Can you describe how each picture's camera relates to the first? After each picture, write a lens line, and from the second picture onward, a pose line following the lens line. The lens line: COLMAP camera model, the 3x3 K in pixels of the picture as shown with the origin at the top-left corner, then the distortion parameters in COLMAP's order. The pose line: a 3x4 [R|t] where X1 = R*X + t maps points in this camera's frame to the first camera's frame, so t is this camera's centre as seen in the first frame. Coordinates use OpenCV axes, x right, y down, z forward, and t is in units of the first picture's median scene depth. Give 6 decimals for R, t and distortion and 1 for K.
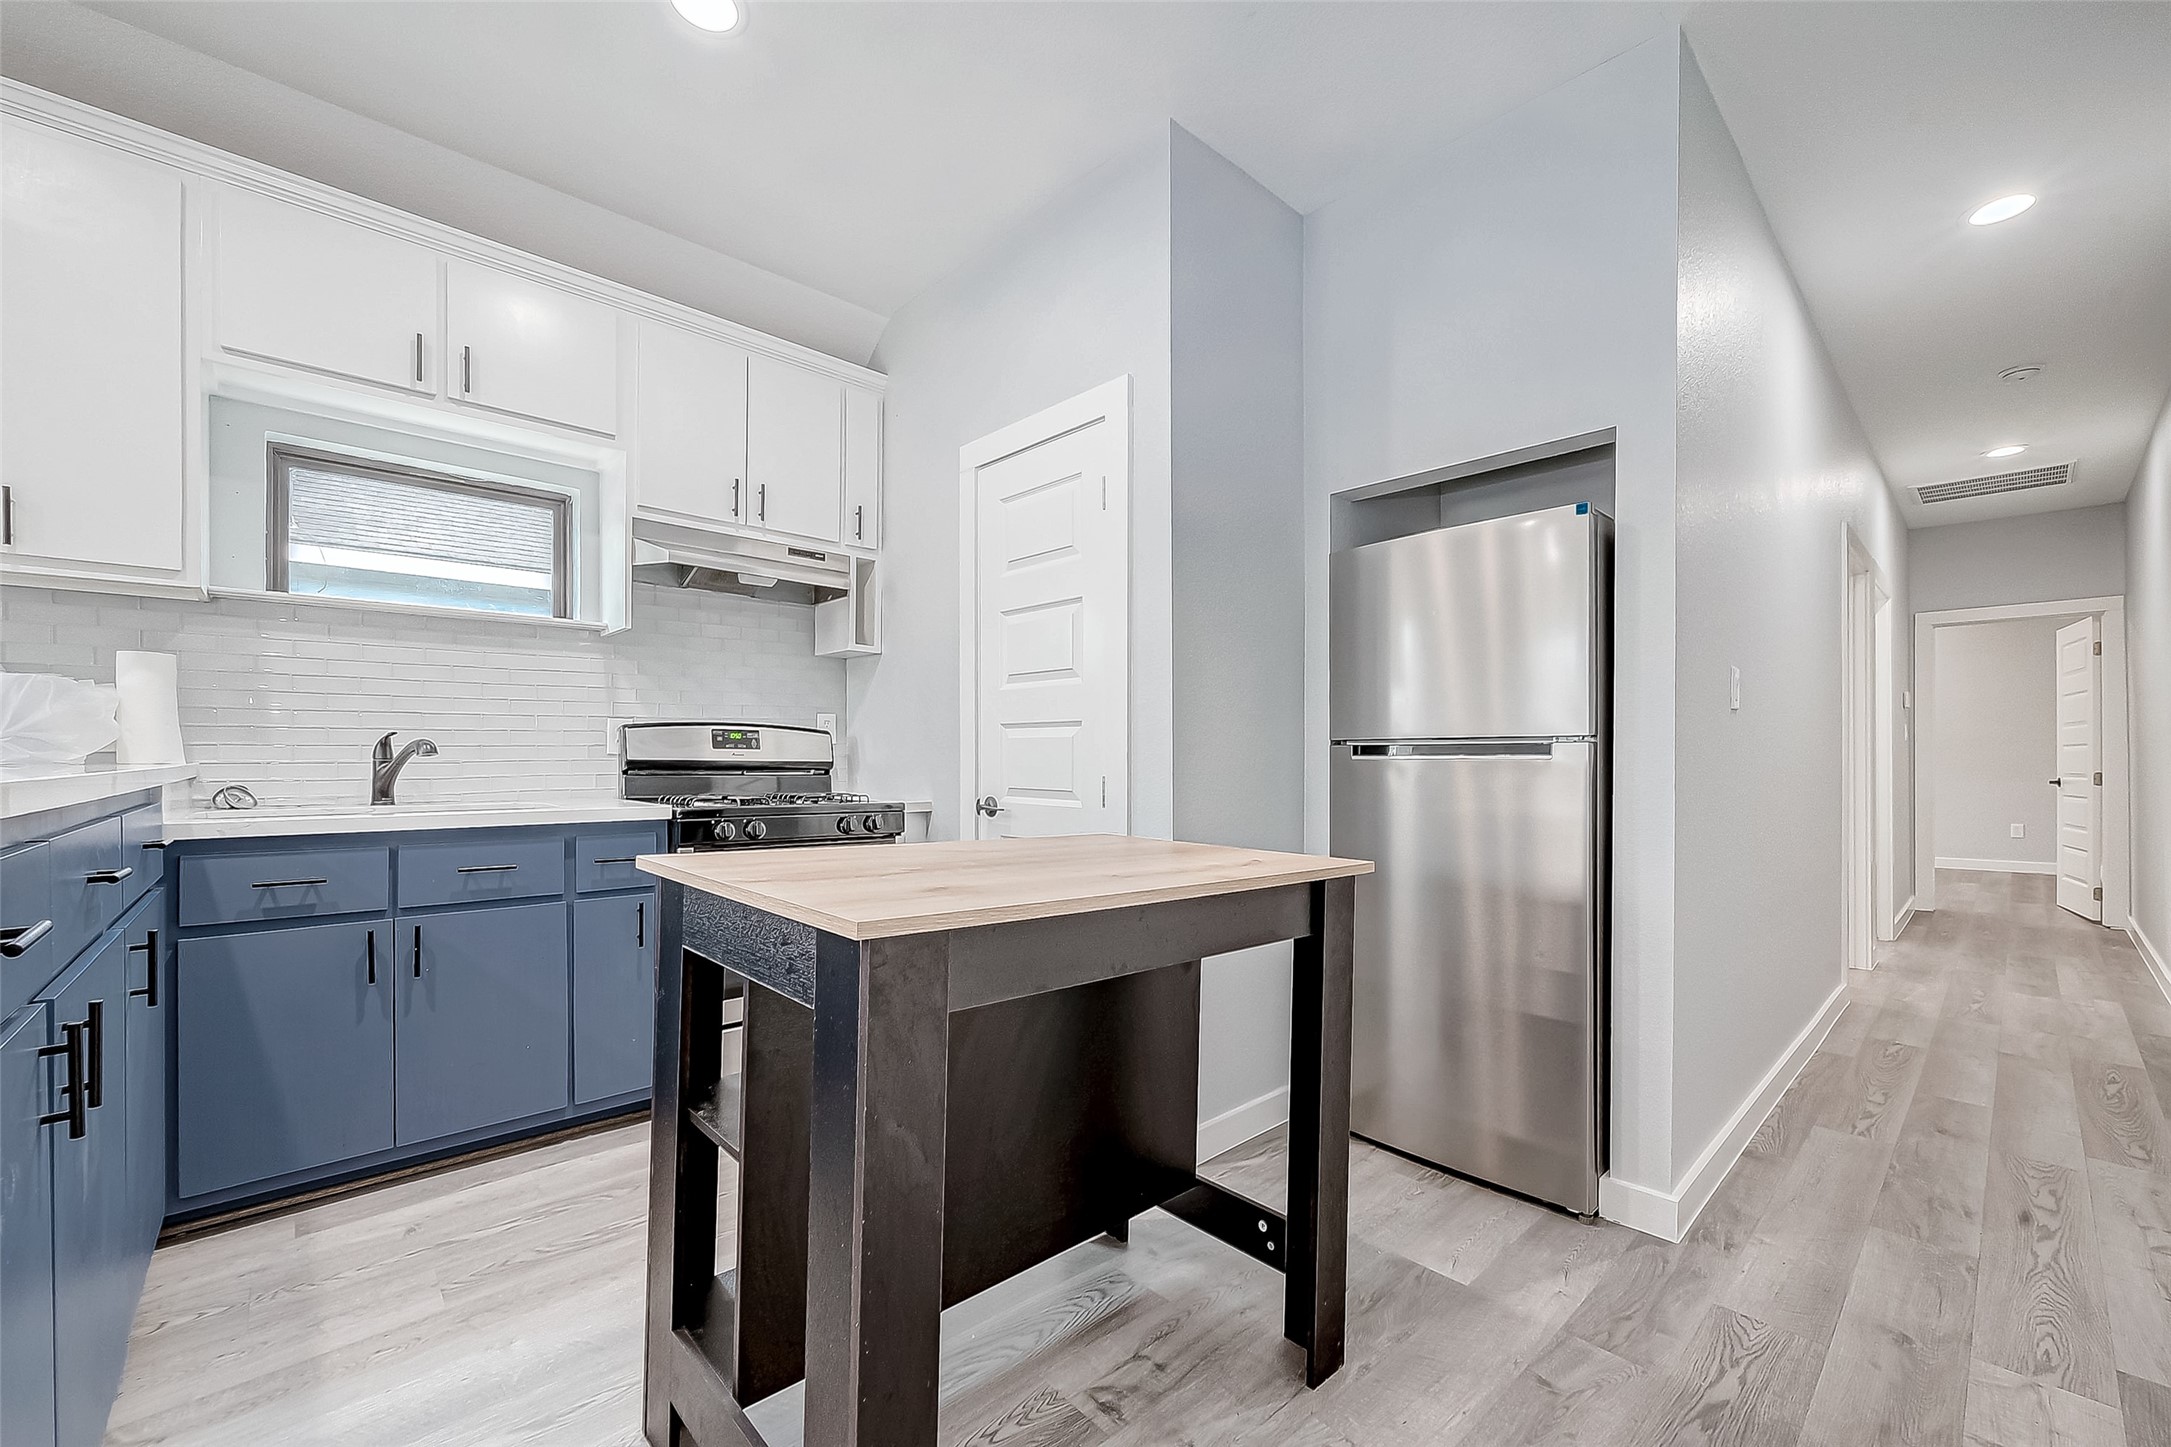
lens RADIAL K [[884.2, 0, 1090.2], [0, 884.2, 757.9], [0, 0, 1]] dist [-0.001022, 0.000013]
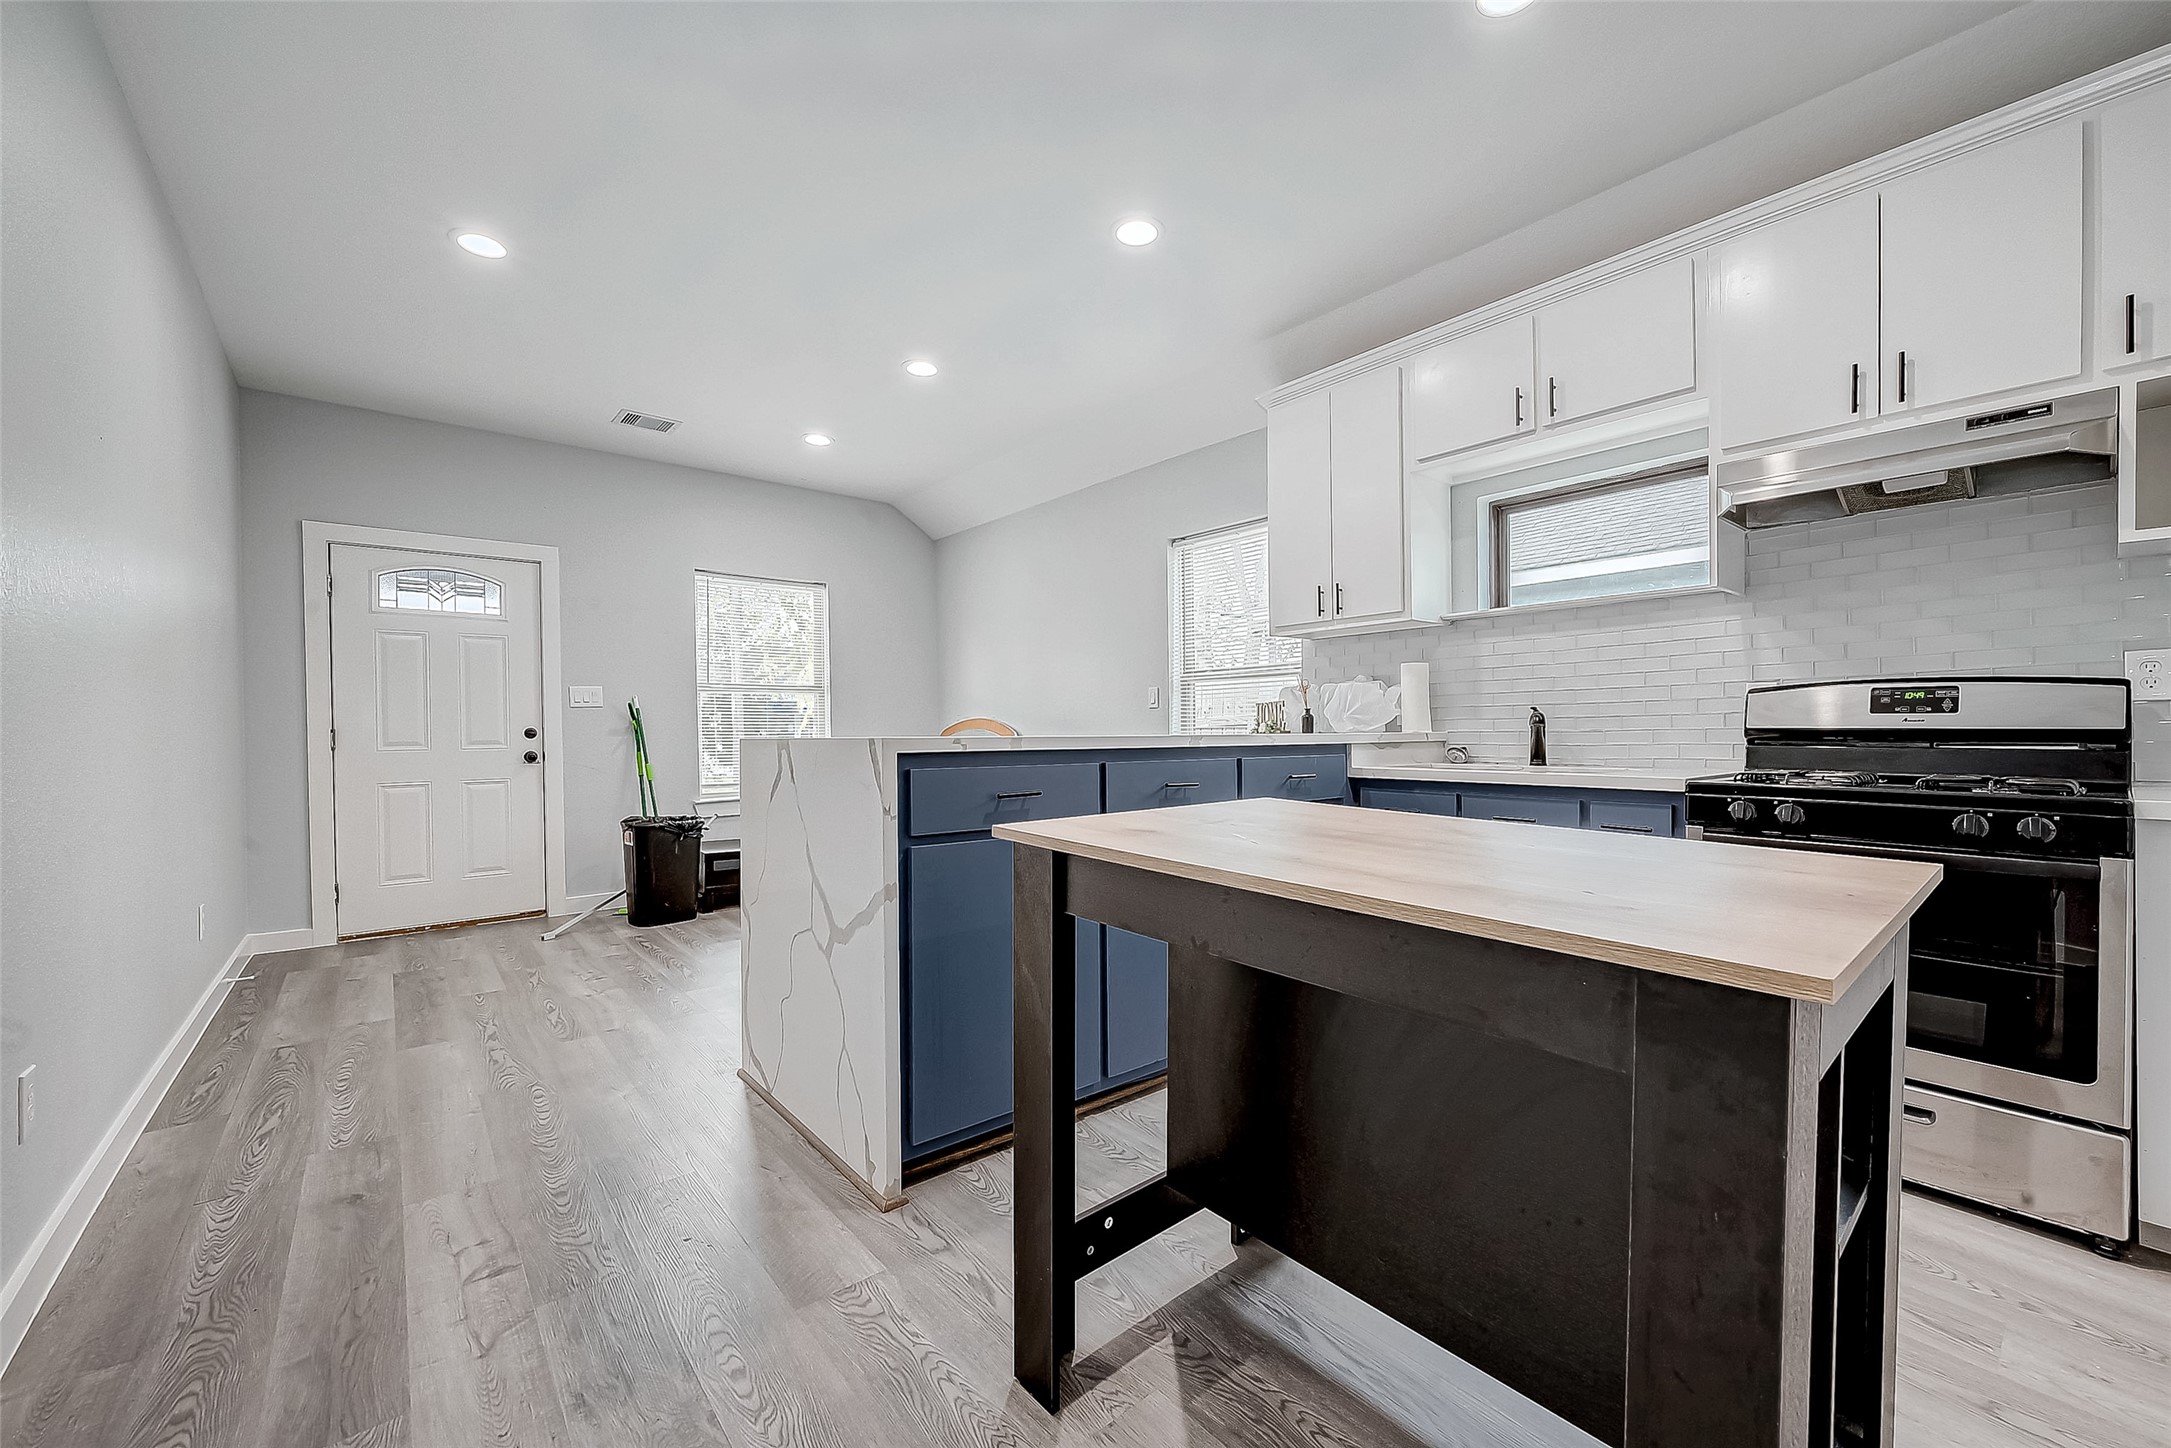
lens RADIAL K [[859.8, 0, 1104.4], [0, 859.8, 732.4], [0, 0, 1]] dist [0.000387, 0.000282]
pose [[-0.058843, 0.000012, -0.998267, 0.419920], [0.004828, 0.999988, -0.000273, 0.004066], [0.998256, -0.004836, -0.058843, 0.415777]]
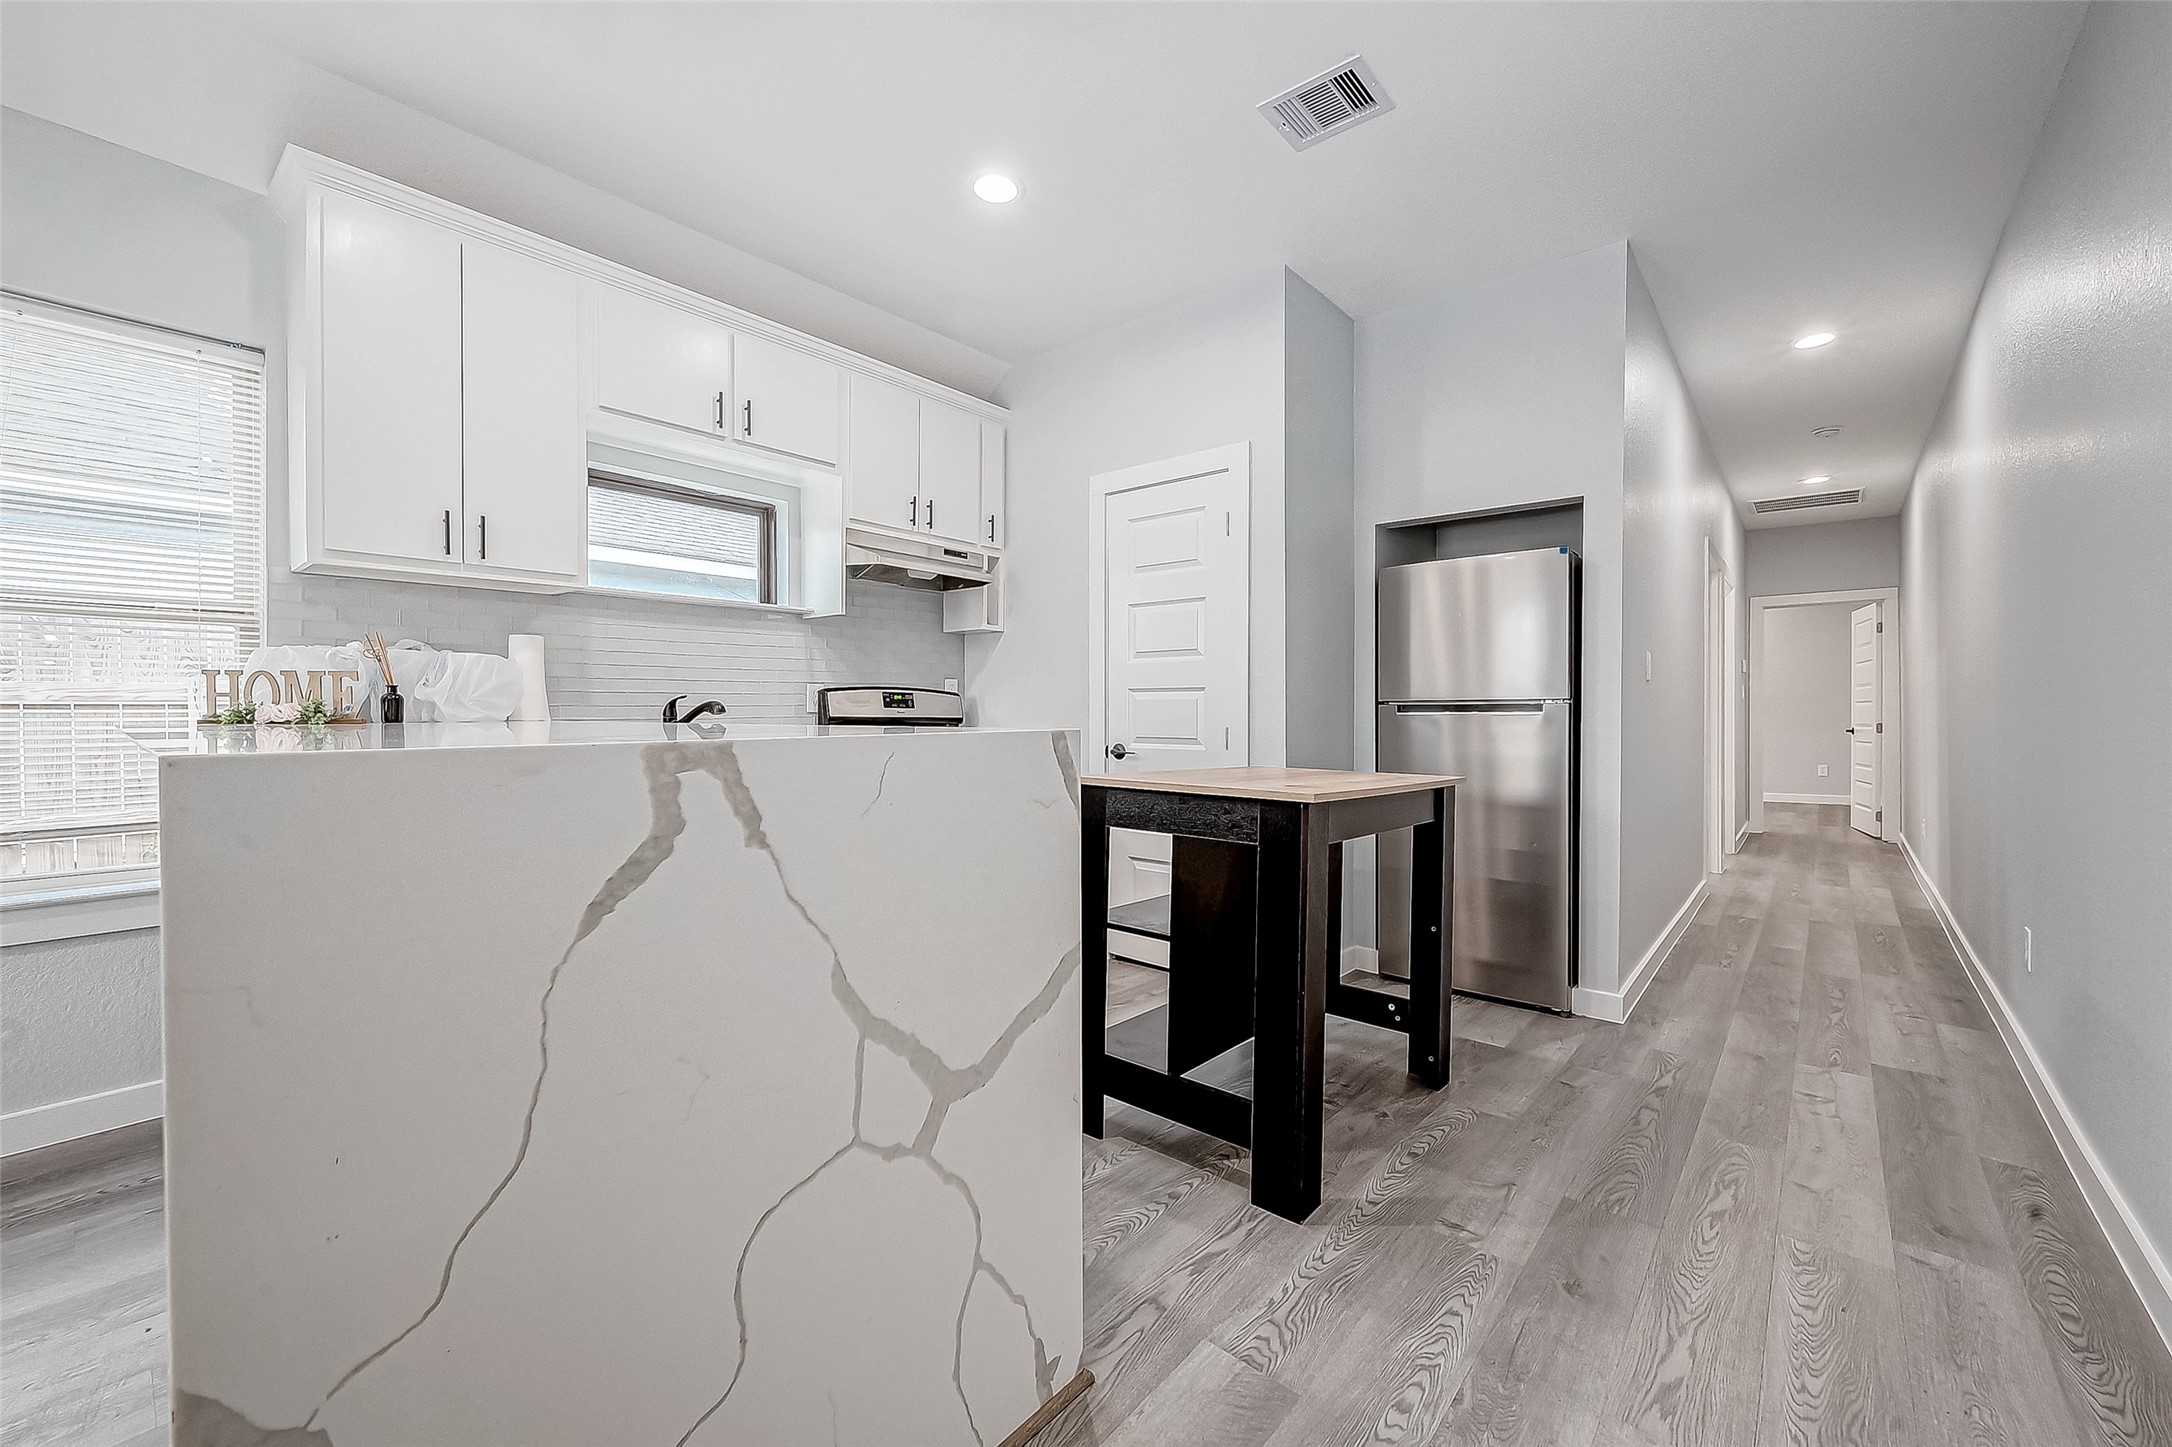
lens RADIAL K [[868.3, 0, 1088.9], [0, 868.3, 723.3], [0, 0, 1]] dist [-0.000413, 0.000110]
pose [[0.994280, -0.004623, 0.106708, -0.308090], [0.003582, 0.999944, 0.009948, 0.000291], [-0.106748, -0.009509, 0.994241, -0.296848]]
